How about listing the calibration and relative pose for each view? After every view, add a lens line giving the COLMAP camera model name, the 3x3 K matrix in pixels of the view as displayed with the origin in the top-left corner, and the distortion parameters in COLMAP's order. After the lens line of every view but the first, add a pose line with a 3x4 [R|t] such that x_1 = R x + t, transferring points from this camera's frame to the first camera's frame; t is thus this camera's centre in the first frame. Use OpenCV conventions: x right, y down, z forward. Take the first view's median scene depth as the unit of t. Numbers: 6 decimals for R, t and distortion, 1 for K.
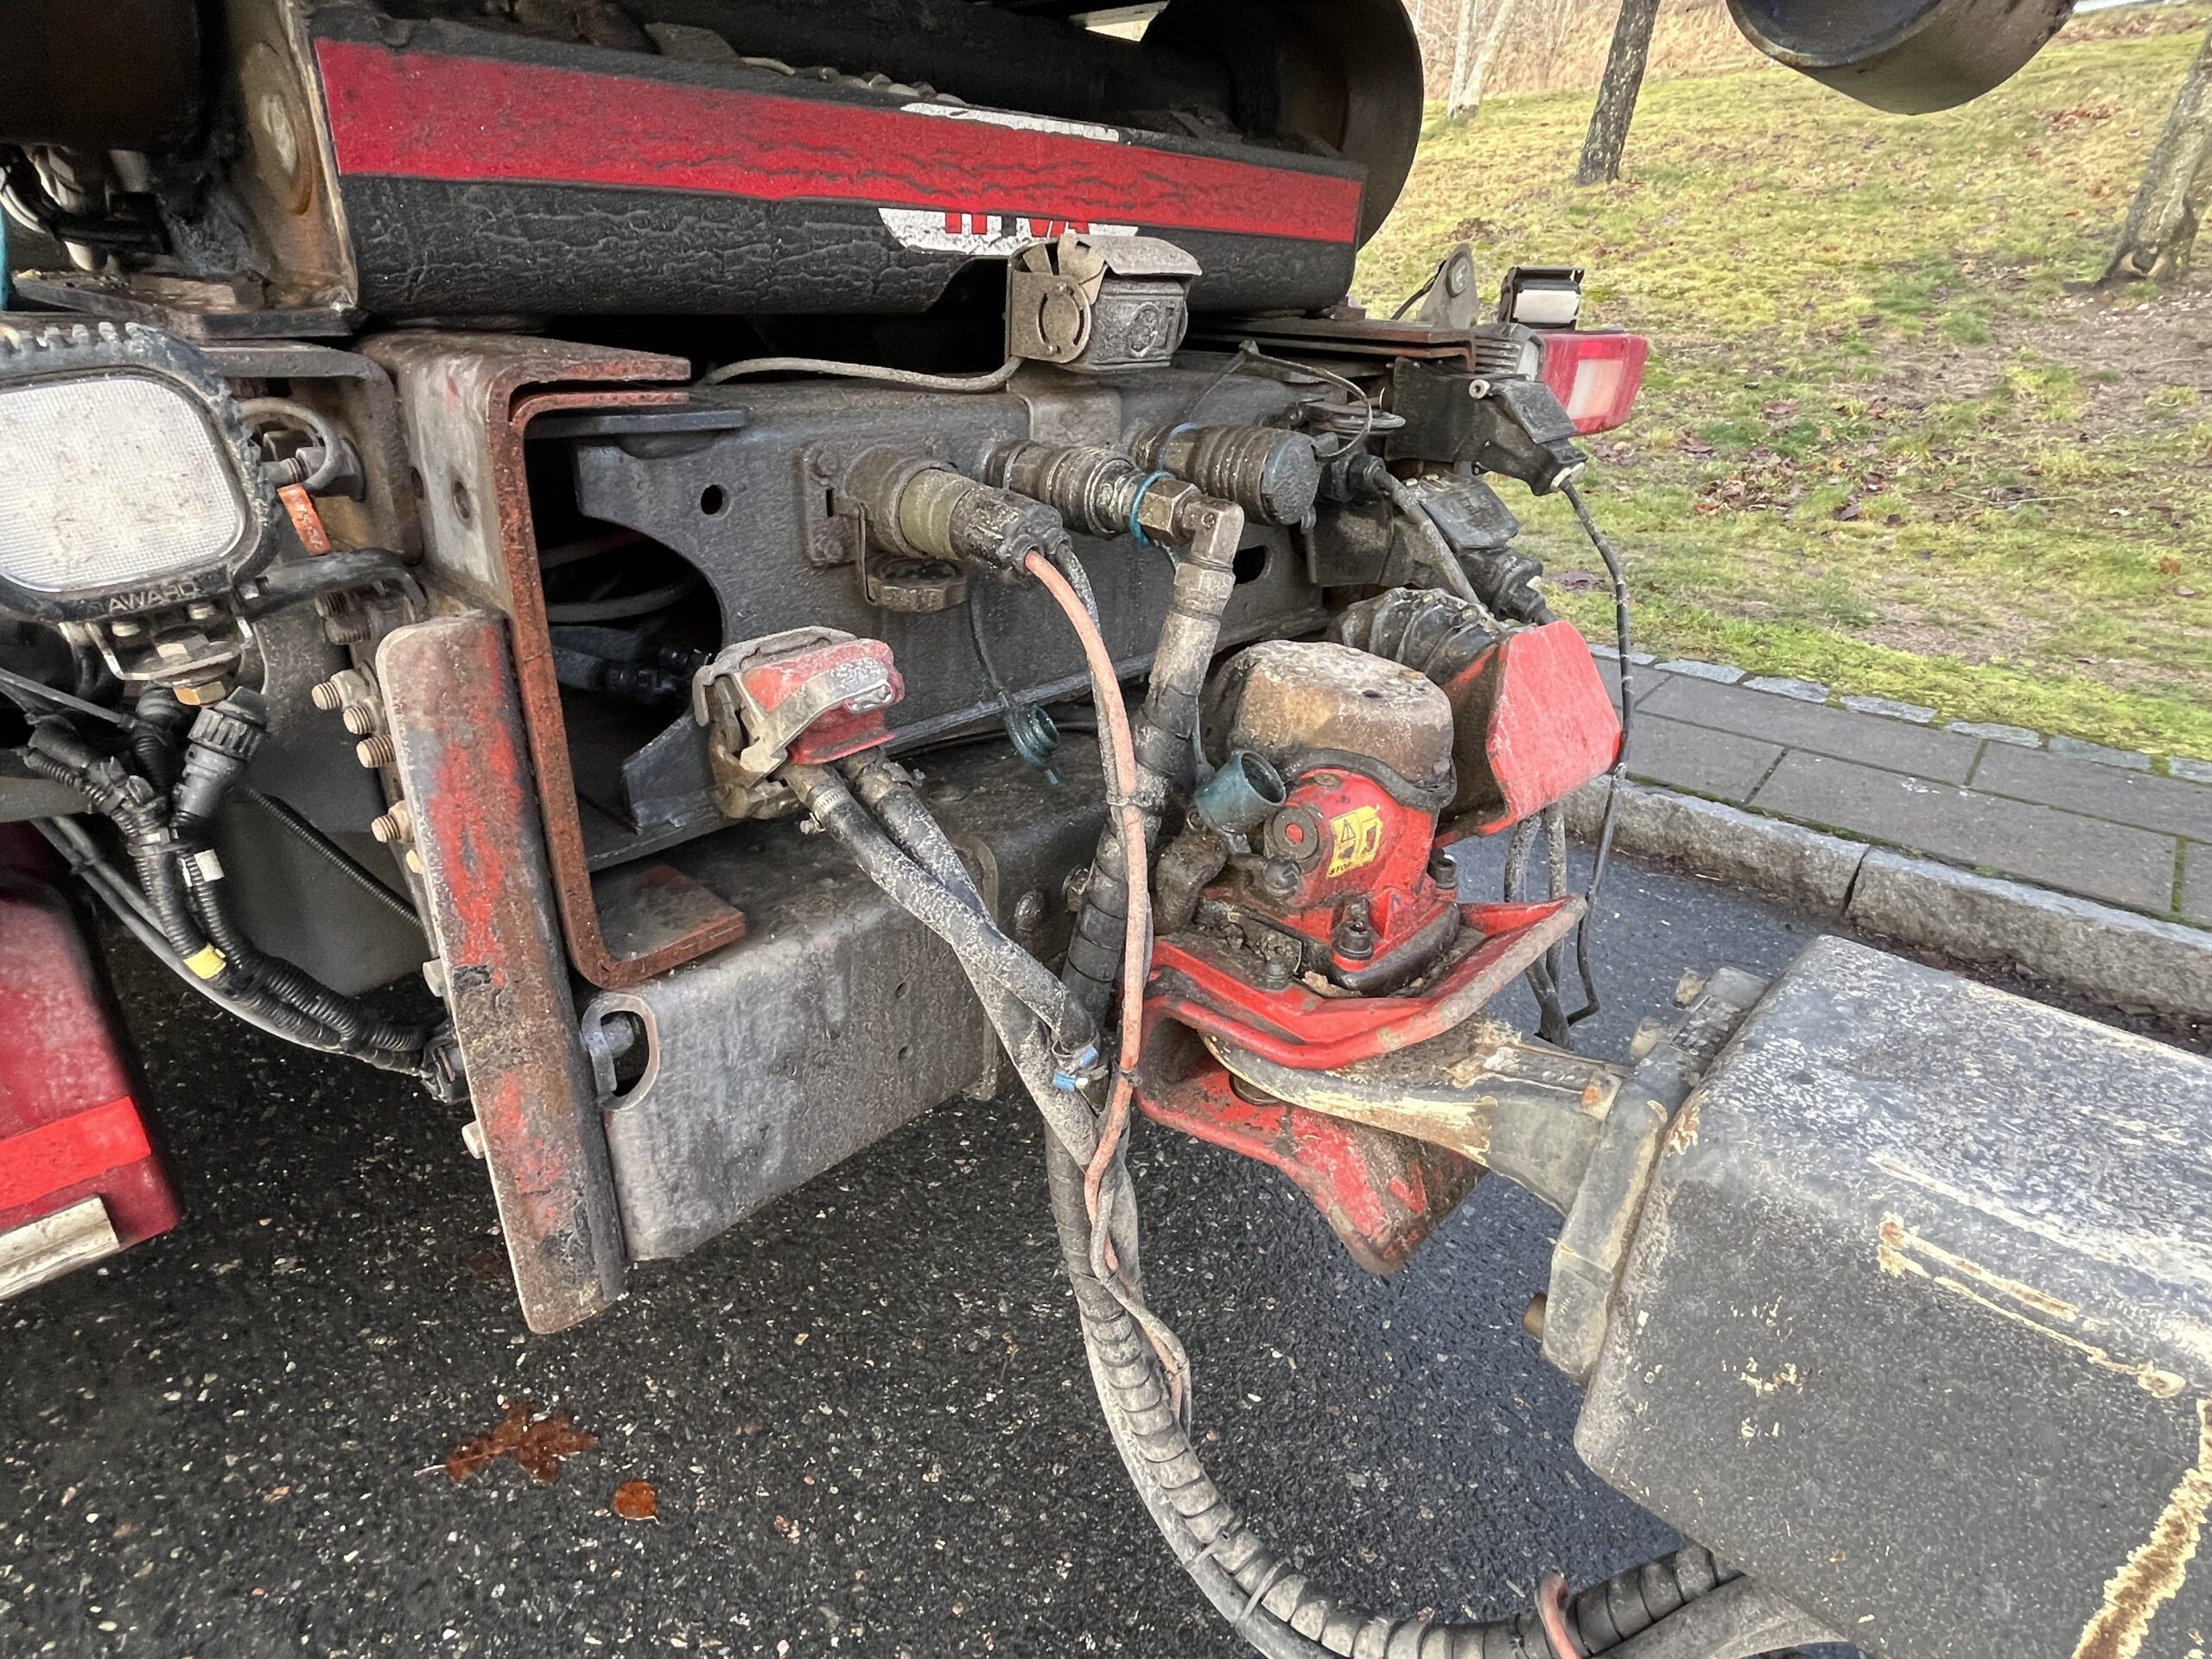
lens RADIAL K [[1172.4, 0, 1066.5], [0, 1172.4, 828.7], [0, 0, 1]] dist [-0.002463, 0.000754]
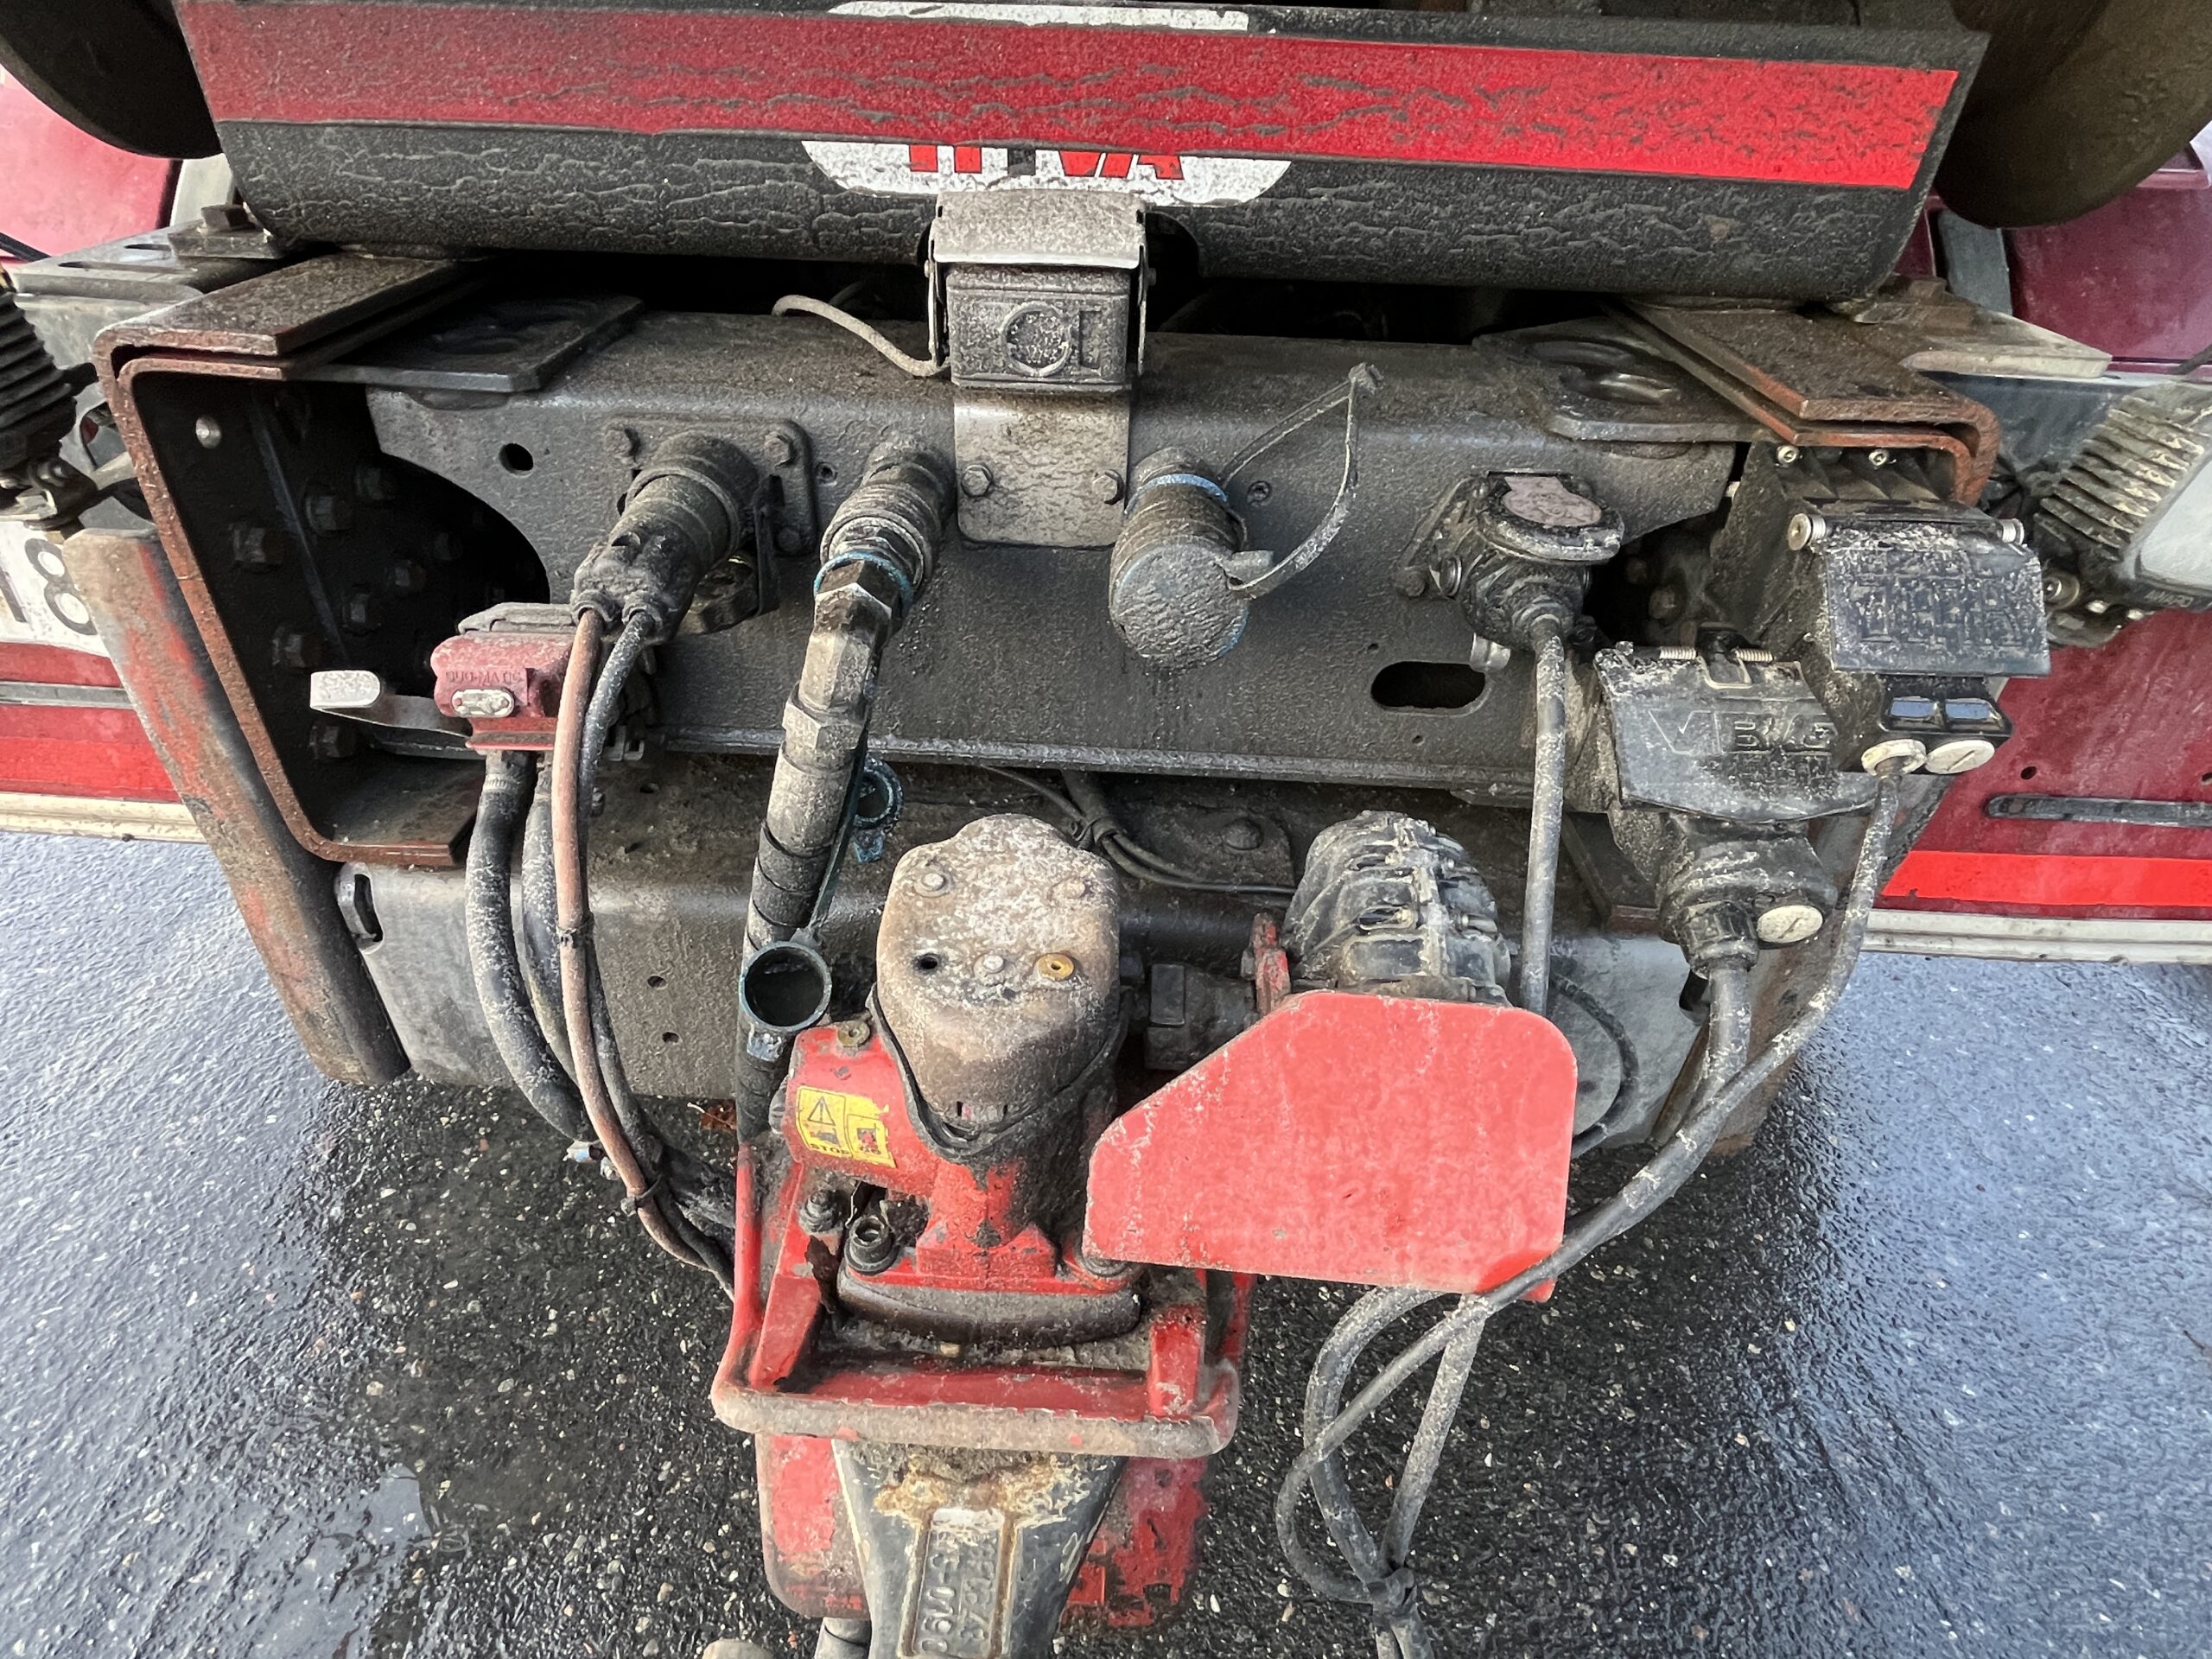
lens RADIAL K [[1172.4, 0, 1096.6], [0, 1172.4, 827.9], [0, 0, 1]] dist [-0.002463, 0.000754]
pose [[0.657112, 0.431513, -0.618062, 0.699612], [-0.335743, 0.901659, 0.272556, -0.396212], [0.674893, 0.028410, 0.737369, 0.559886]]
